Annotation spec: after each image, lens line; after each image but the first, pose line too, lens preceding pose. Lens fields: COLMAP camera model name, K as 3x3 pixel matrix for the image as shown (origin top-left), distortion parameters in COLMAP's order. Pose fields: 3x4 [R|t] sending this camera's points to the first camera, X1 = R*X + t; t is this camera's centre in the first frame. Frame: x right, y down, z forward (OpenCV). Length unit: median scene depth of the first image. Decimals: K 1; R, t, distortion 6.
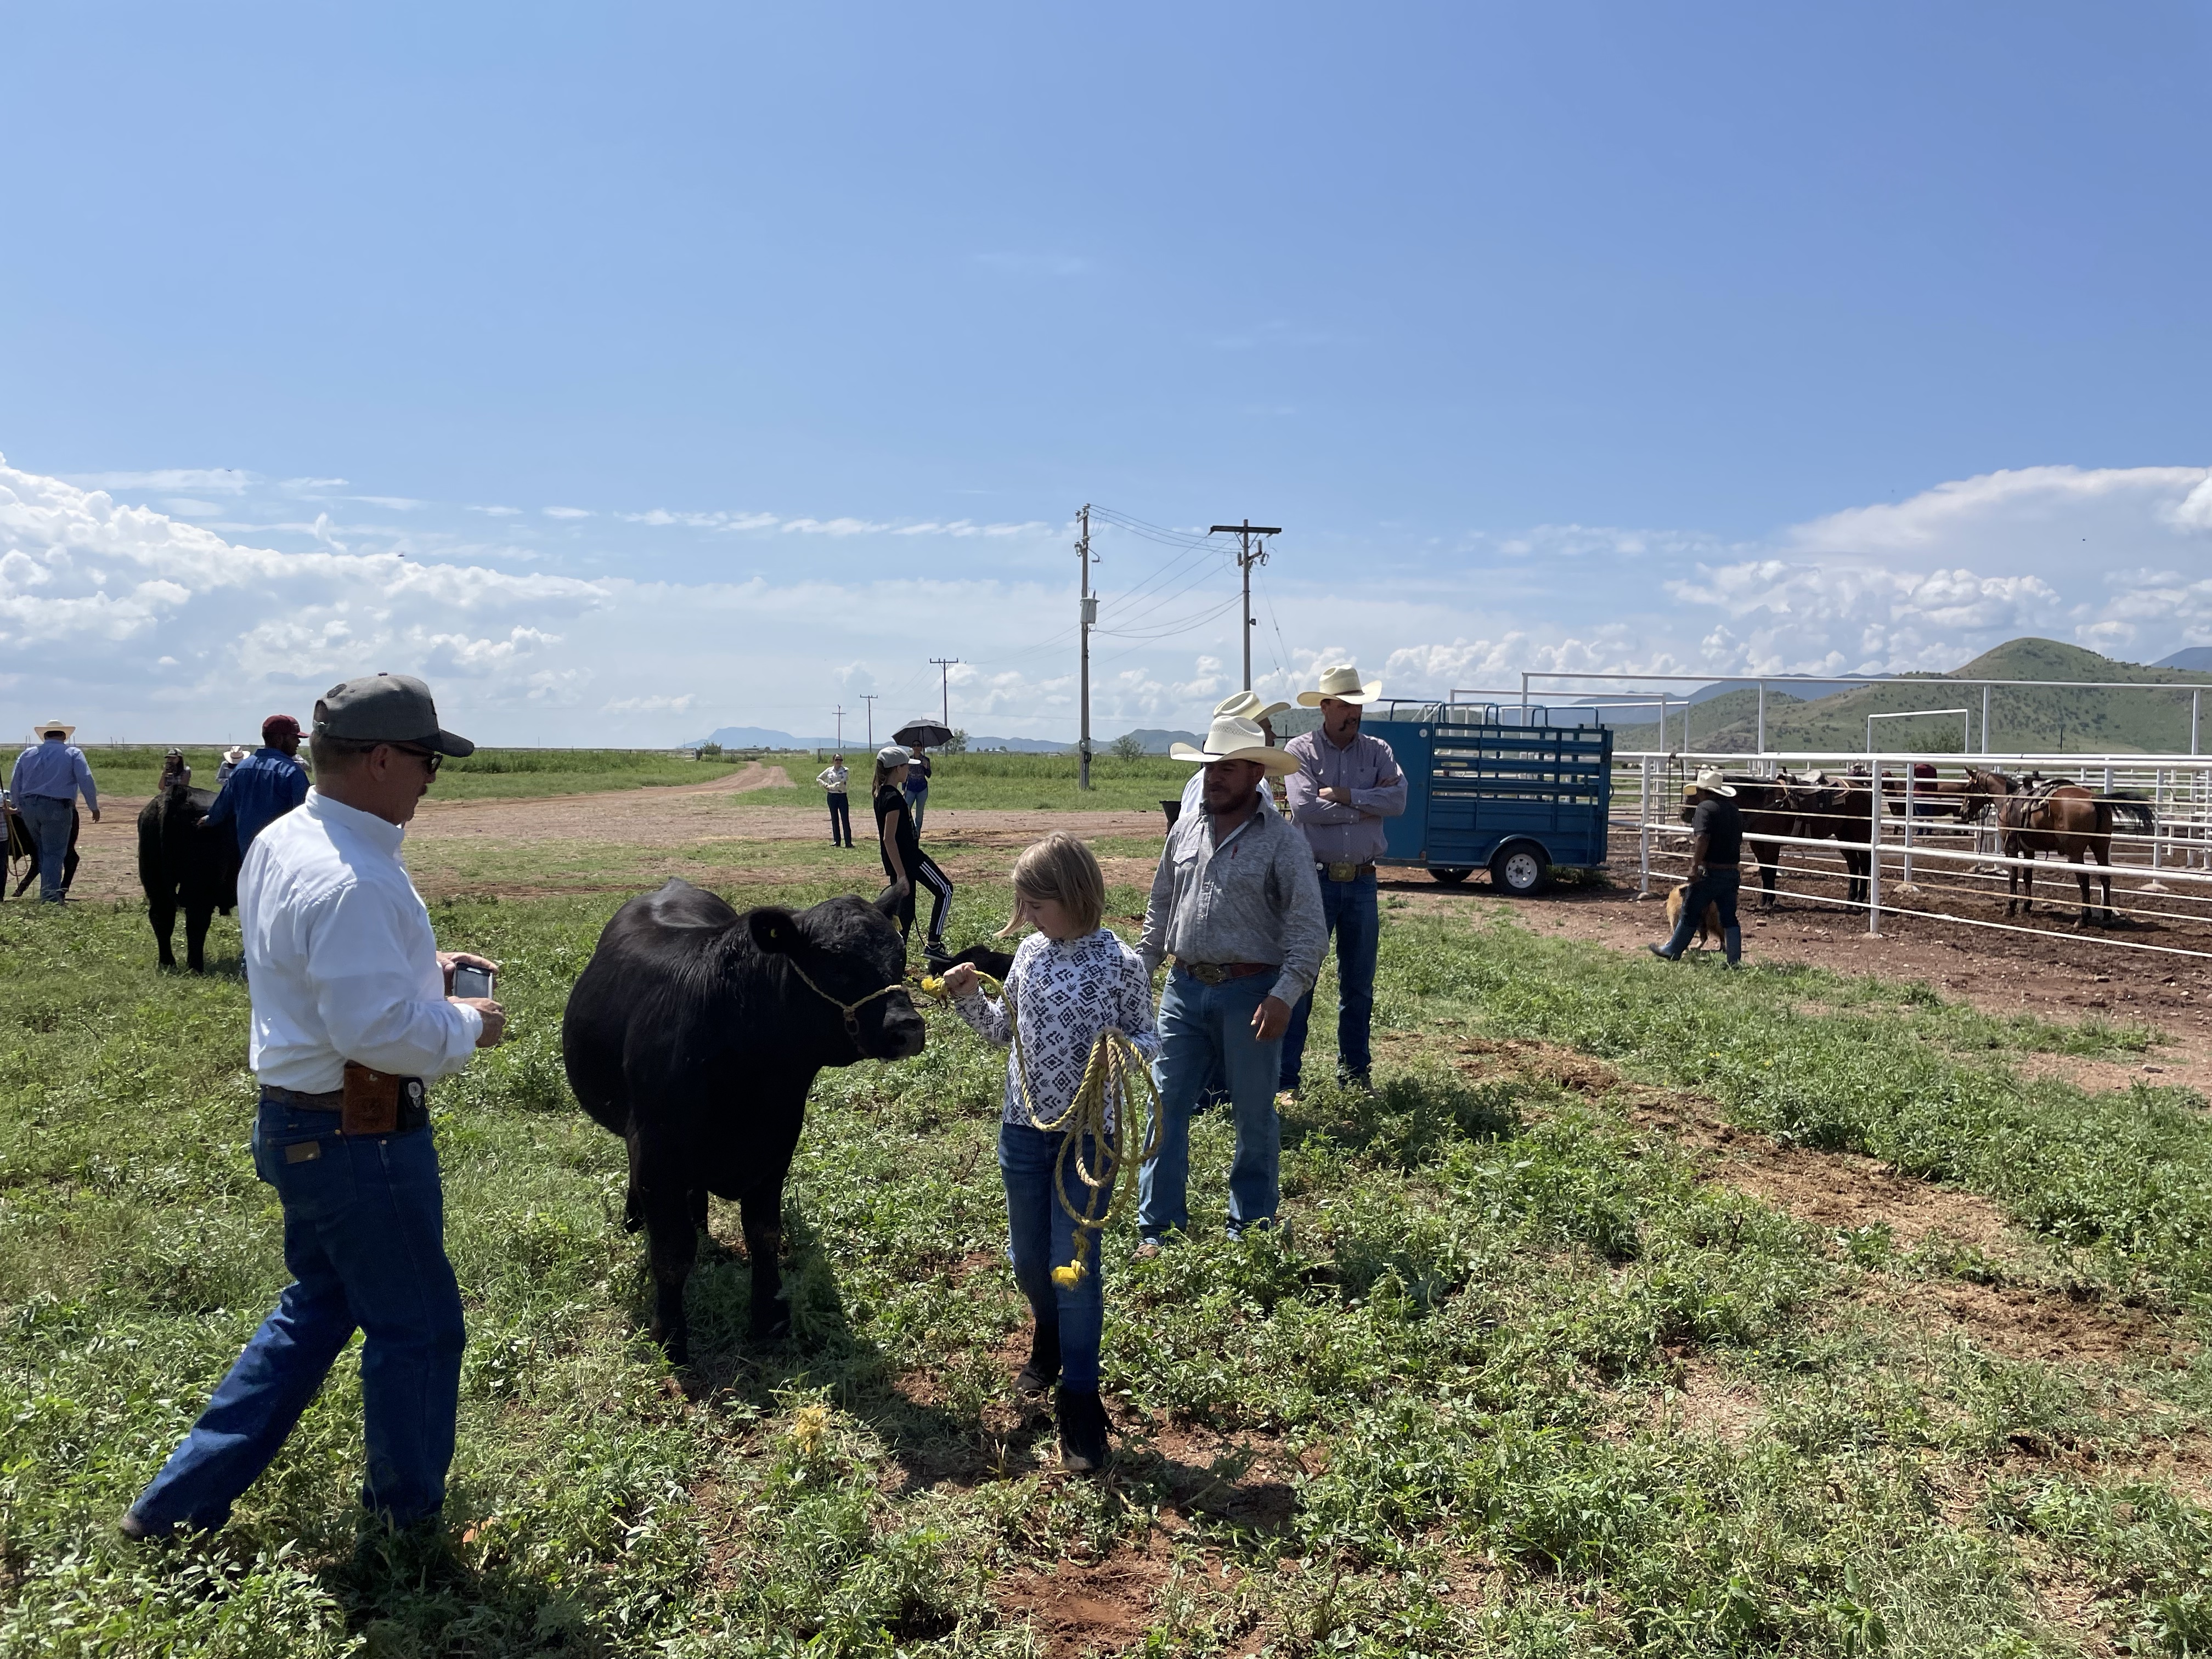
lens RADIAL K [[1622.1, 0, 1145.2], [0, 1622.1, 802.2], [0, 0, 1]] dist [0.075756, -0.094749]
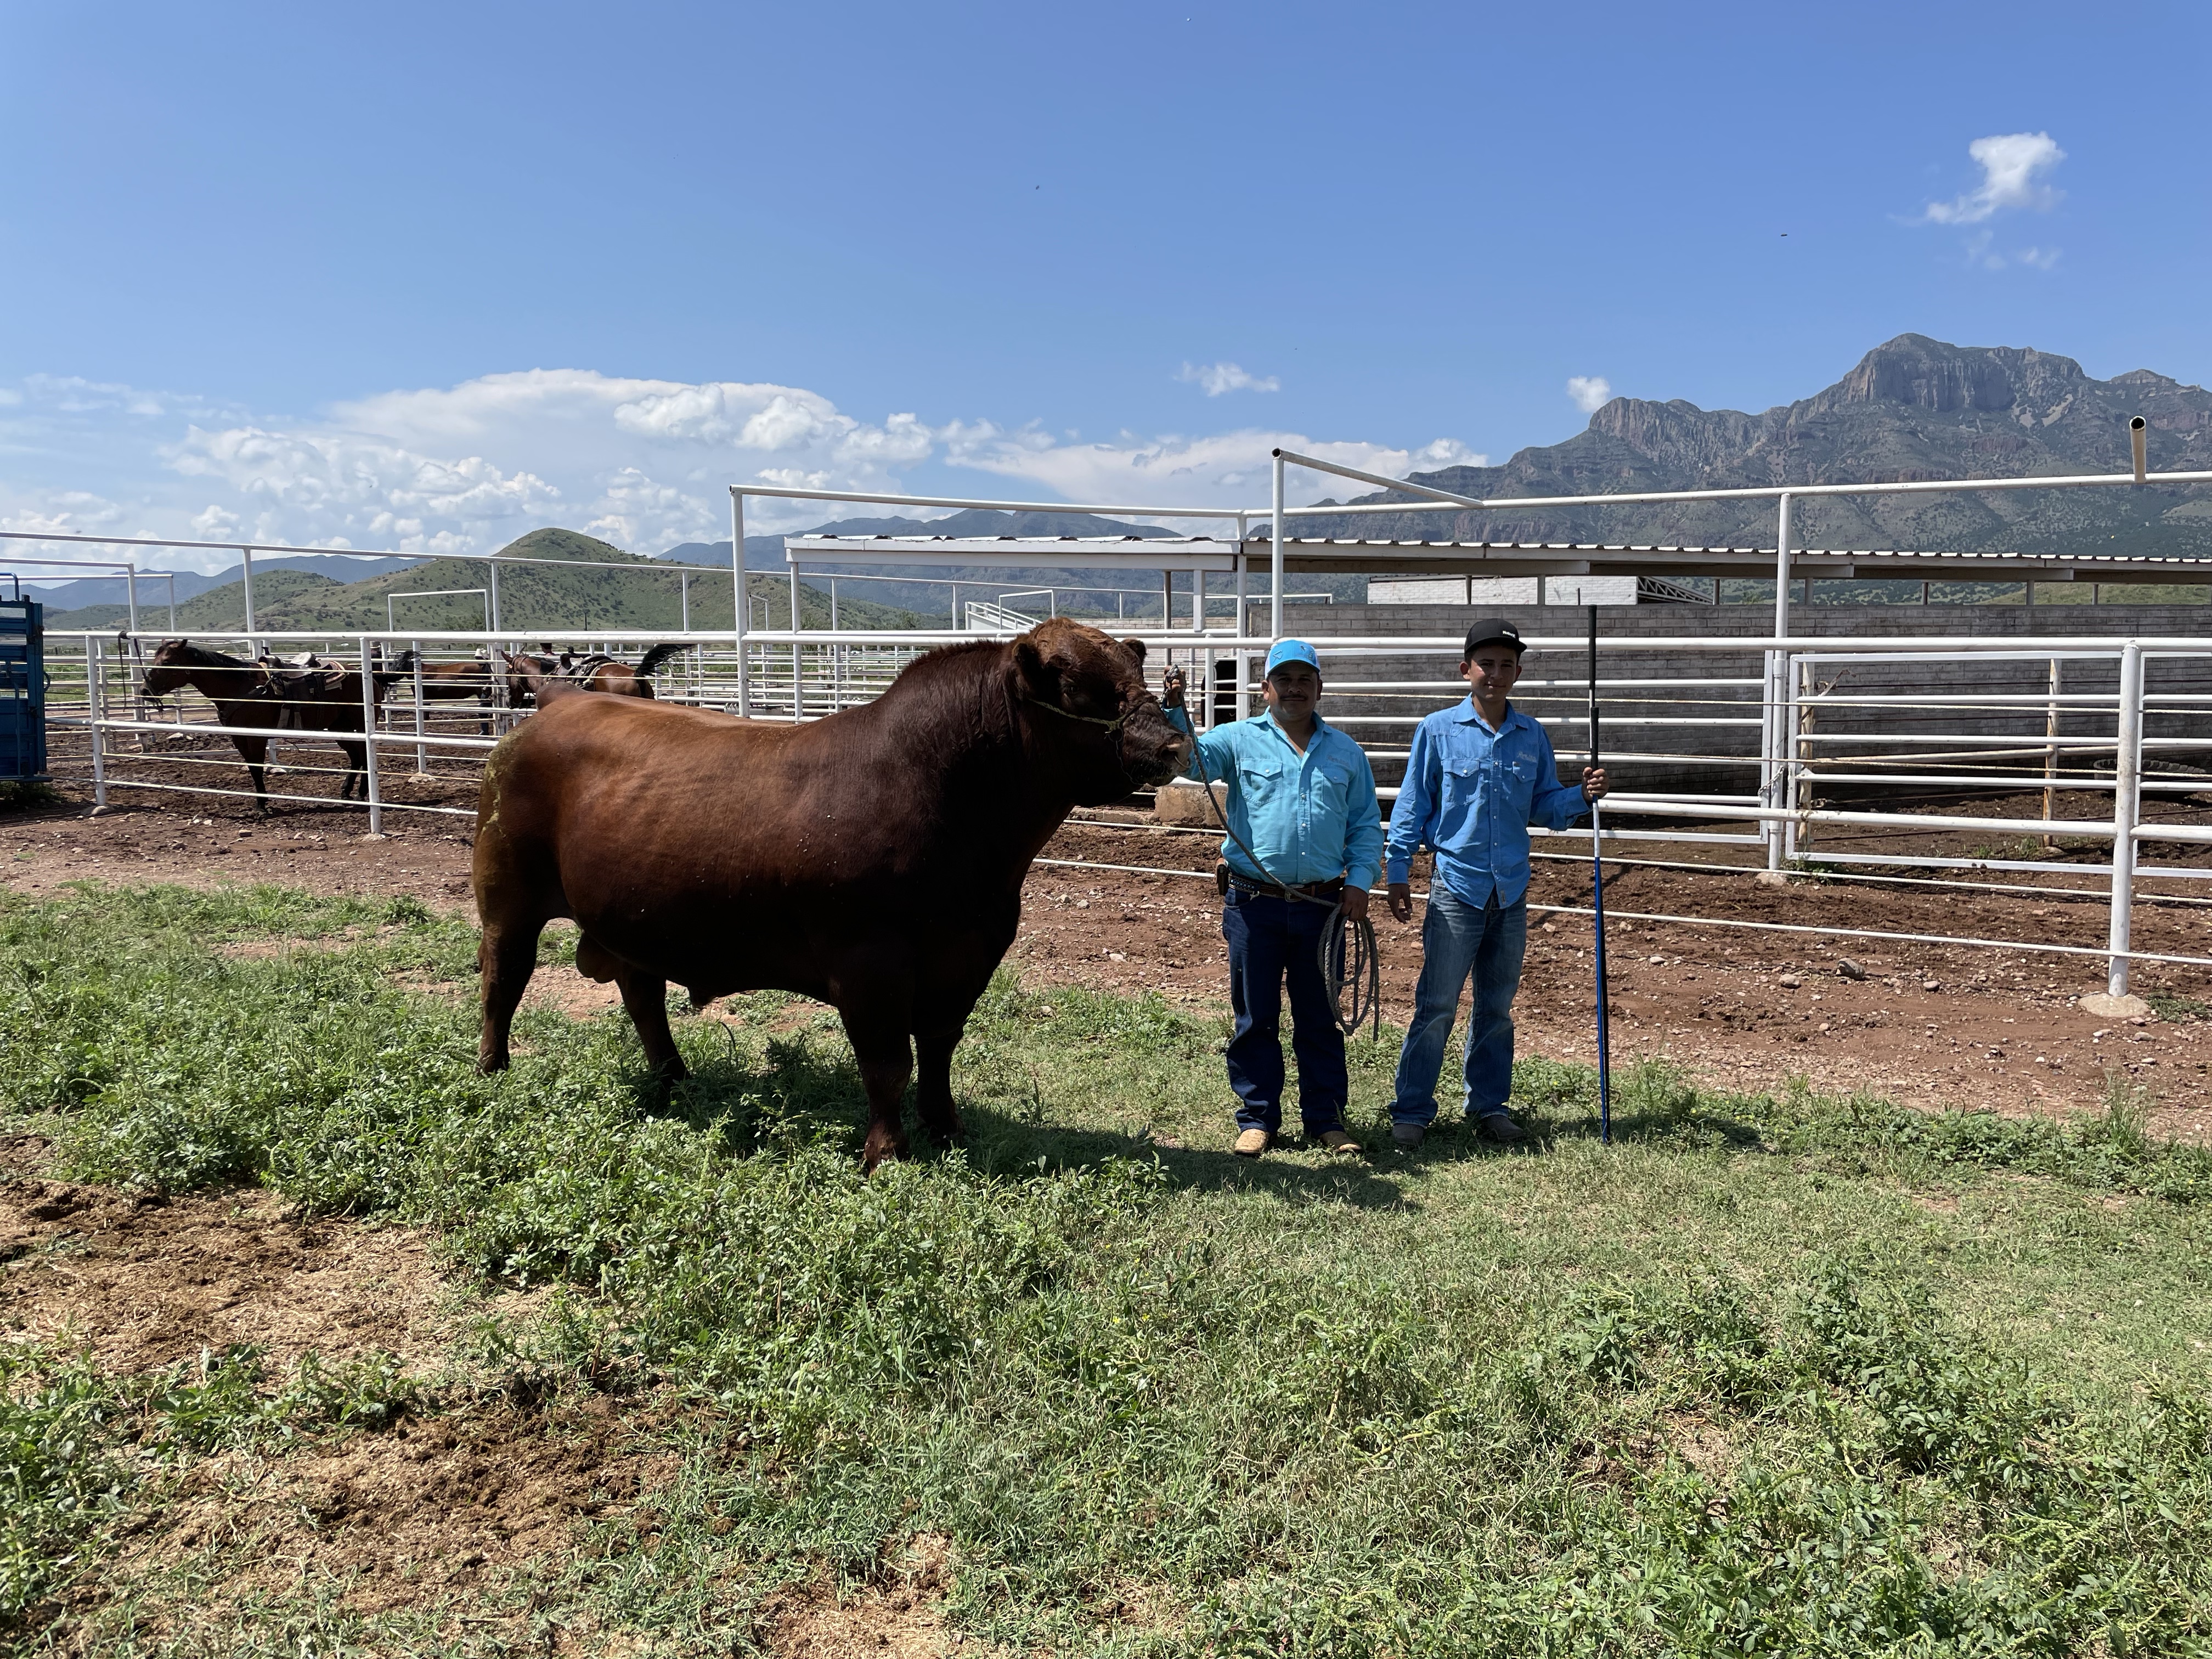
lens RADIAL K [[1622.1, 0, 1145.2], [0, 1622.1, 802.2], [0, 0, 1]] dist [0.075756, -0.094749]
pose [[0.670626, -0.082163, 0.737231, 0.061622], [0.029910, 0.996034, 0.083798, 0.000894], [-0.741192, -0.034146, 0.670424, 0.086287]]
